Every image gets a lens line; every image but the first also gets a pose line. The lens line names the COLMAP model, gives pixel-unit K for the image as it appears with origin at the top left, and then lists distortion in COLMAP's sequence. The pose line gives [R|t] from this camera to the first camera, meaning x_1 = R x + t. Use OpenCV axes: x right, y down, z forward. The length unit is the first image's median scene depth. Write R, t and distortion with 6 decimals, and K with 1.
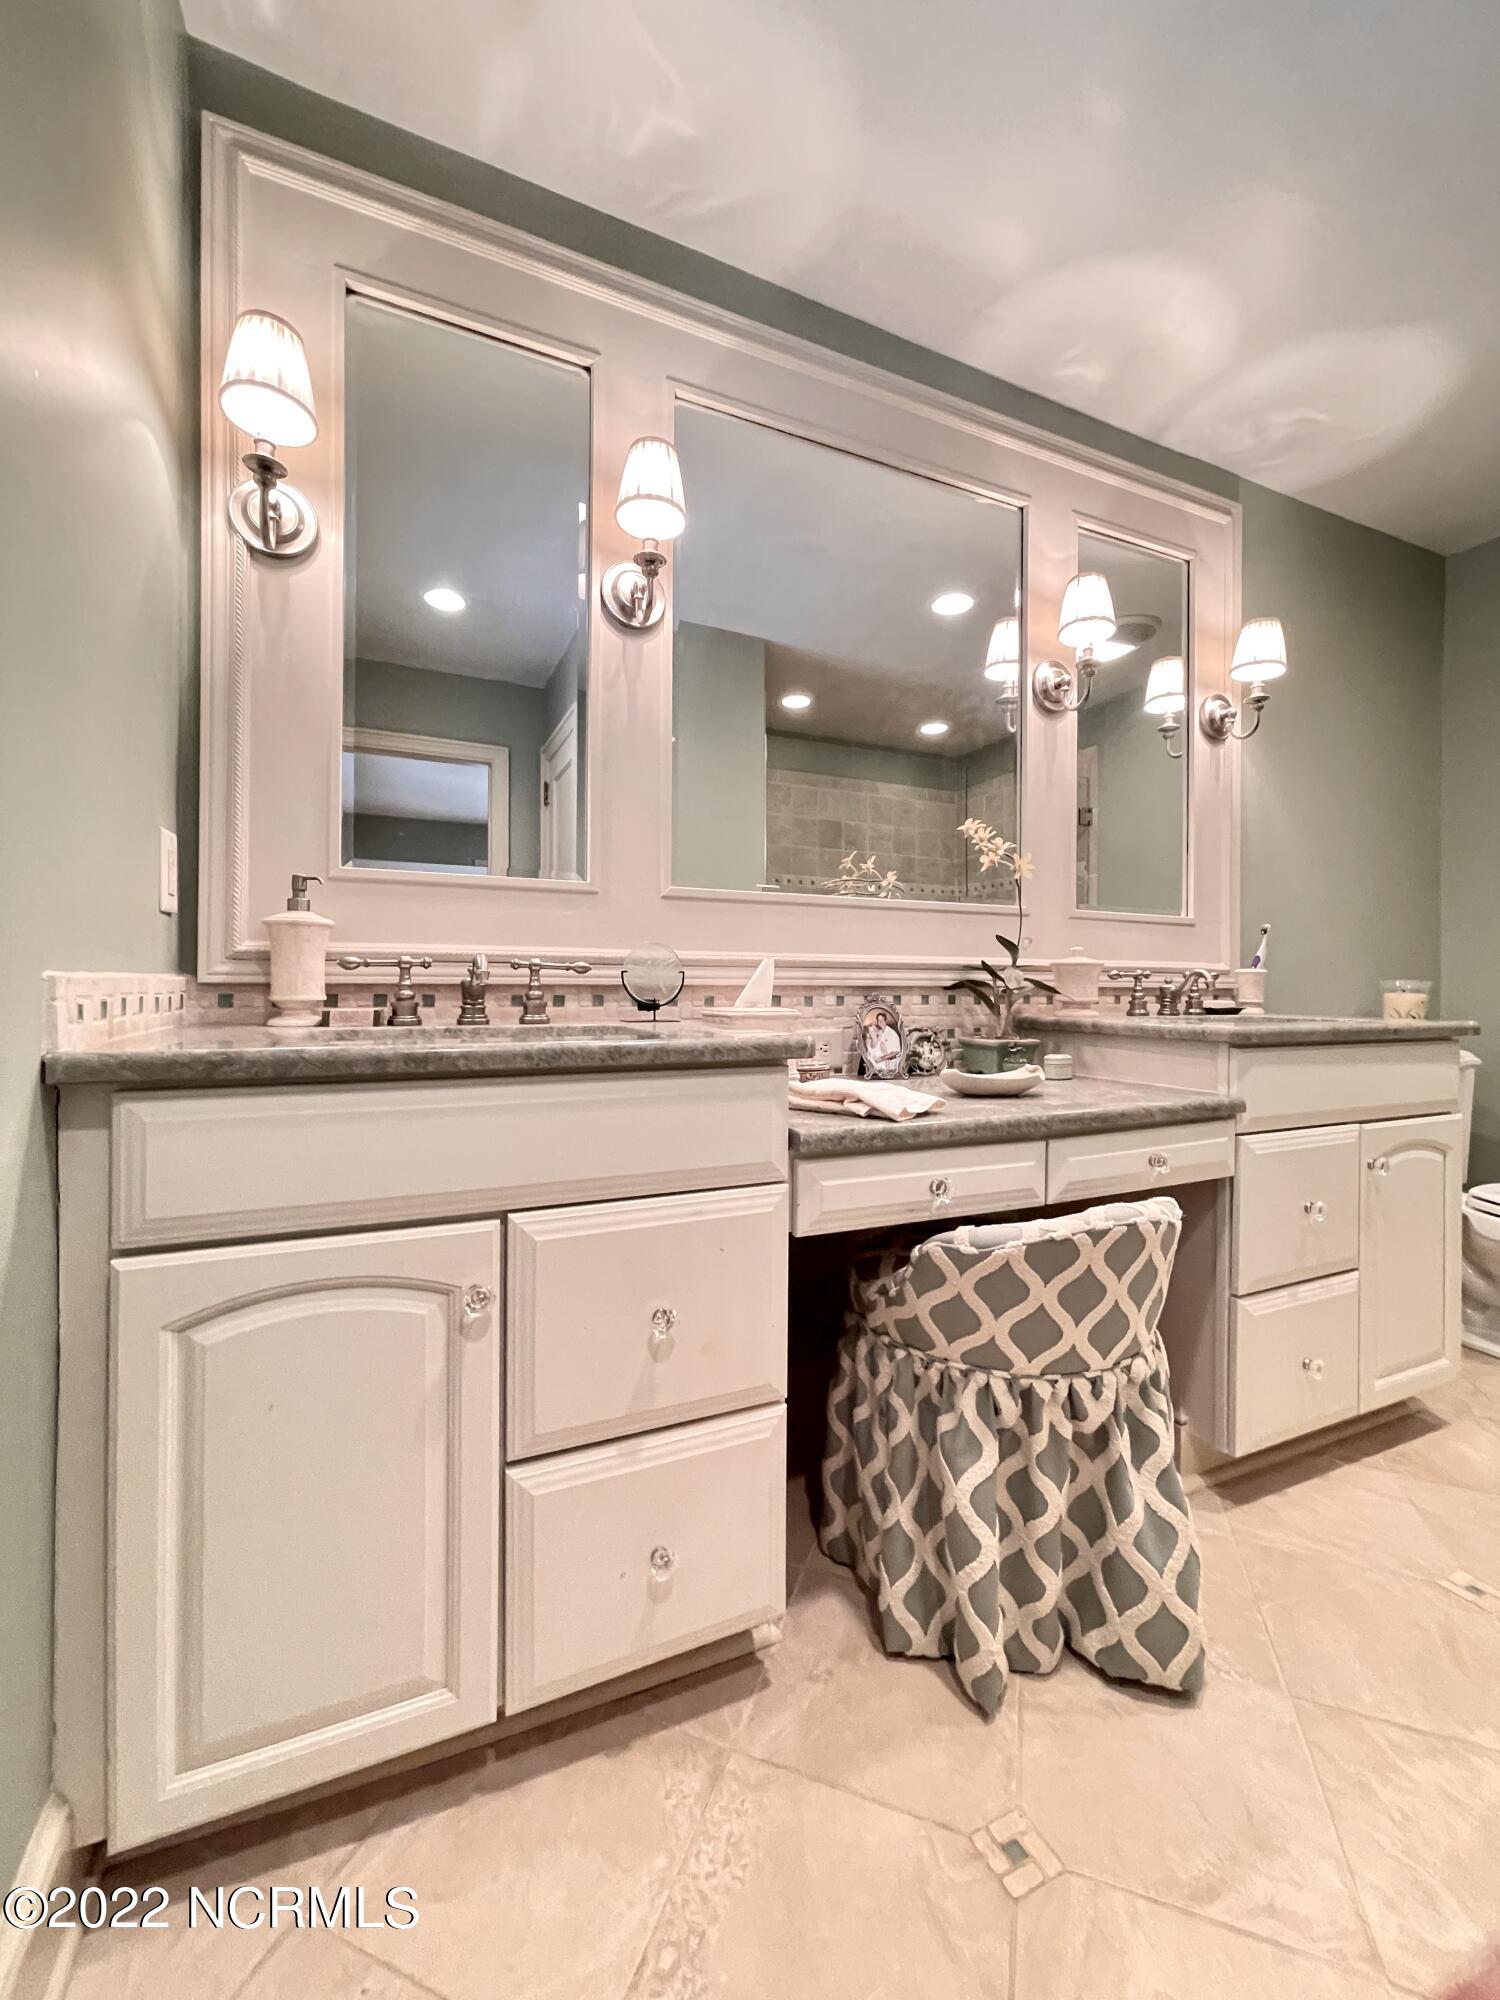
lens RADIAL K [[820.6, 0, 748.4], [0, 820.6, 1010.9], [0, 0, 1]] dist [-0.001801, 0.000663]
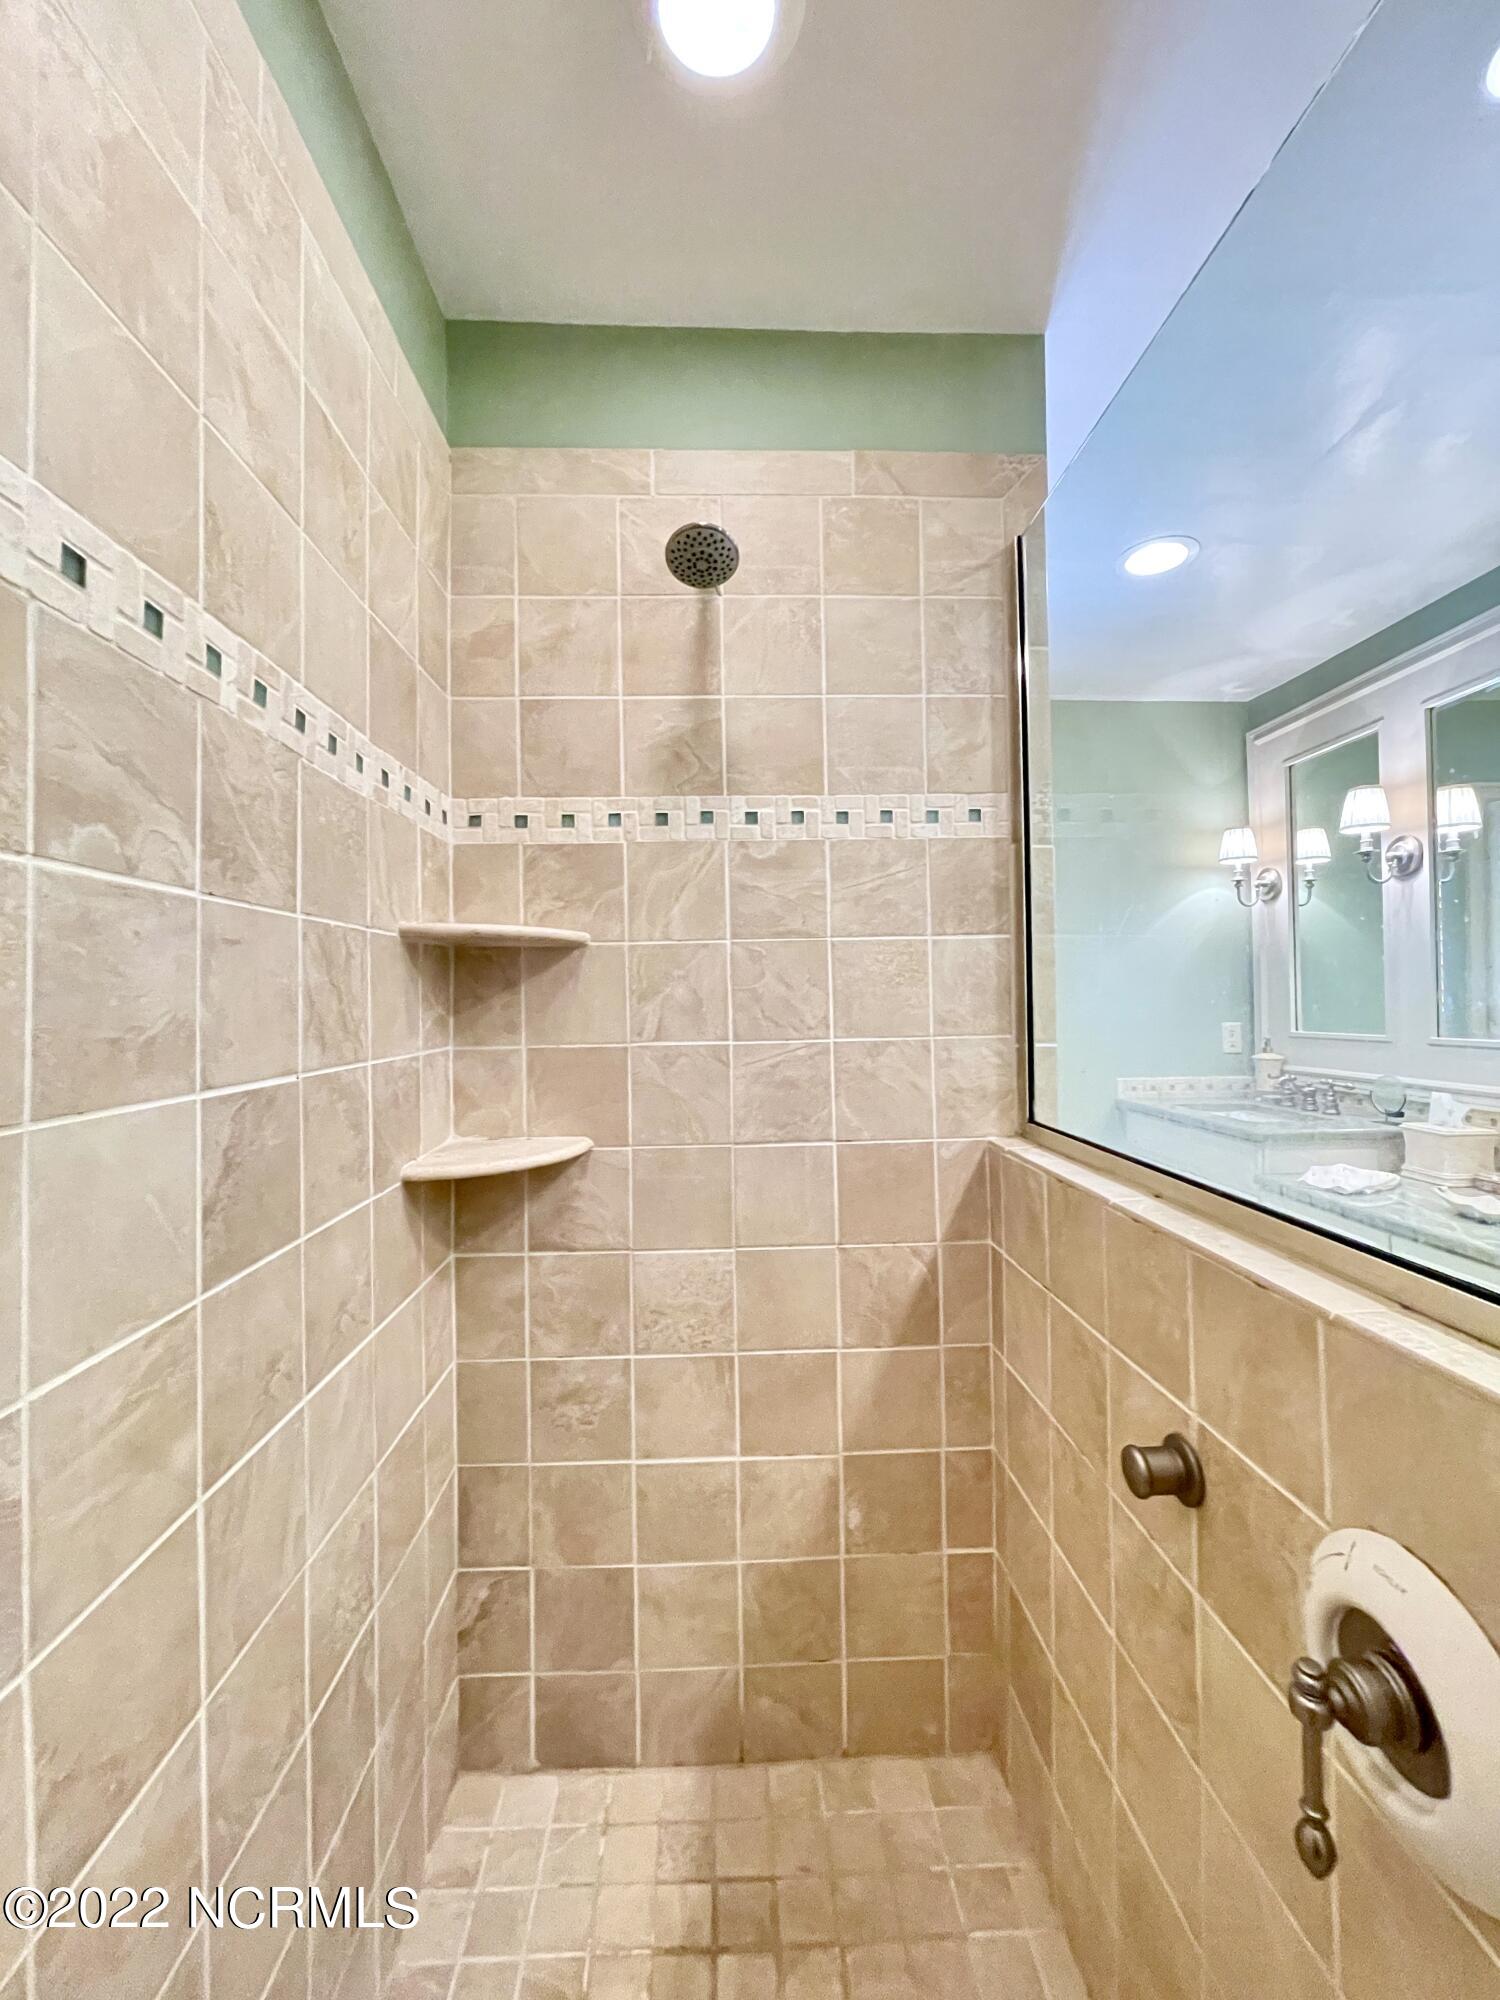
lens RADIAL K [[820.6, 0, 729.7], [0, 820.6, 983.5], [0, 0, 1]] dist [-0.001801, 0.000663]
pose [[-0.388283, -0.008119, -0.921505, 1.982114], [0.010896, 0.999851, -0.013400, -0.261580], [0.921476, -0.015243, -0.388136, 0.428711]]
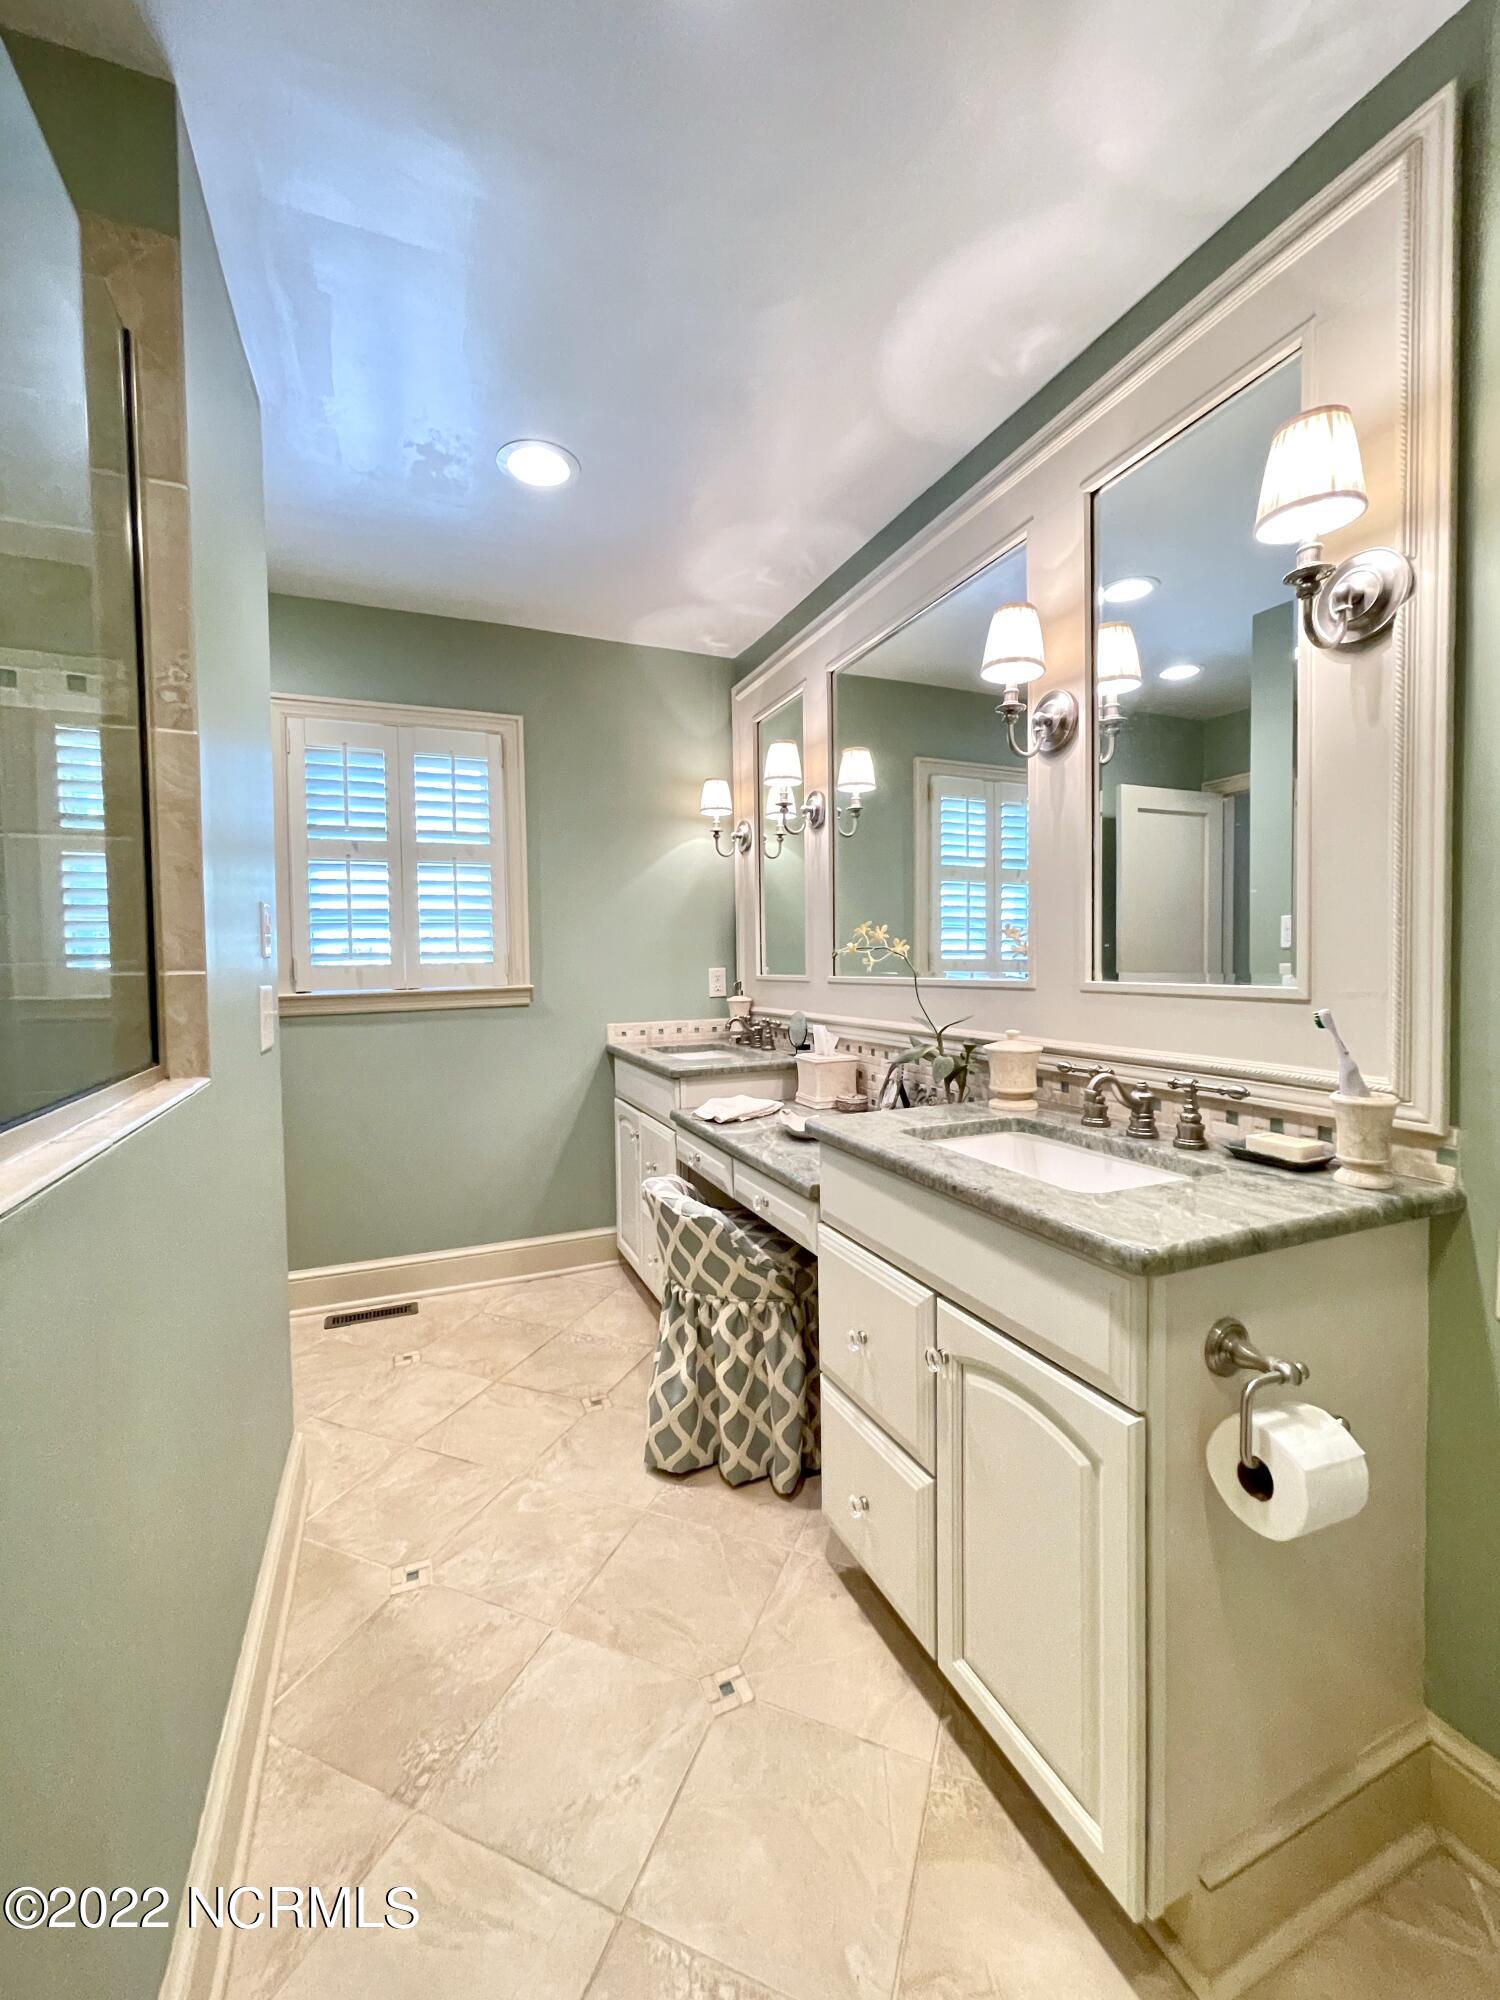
lens RADIAL K [[820.6, 0, 750.4], [0, 820.6, 985.1], [0, 0, 1]] dist [-0.001801, 0.000663]
pose [[-0.030096, 0.038698, -0.998798, 1.732338], [0.010117, 0.999211, 0.038409, -0.211213], [0.999496, -0.008949, -0.030464, 0.976790]]
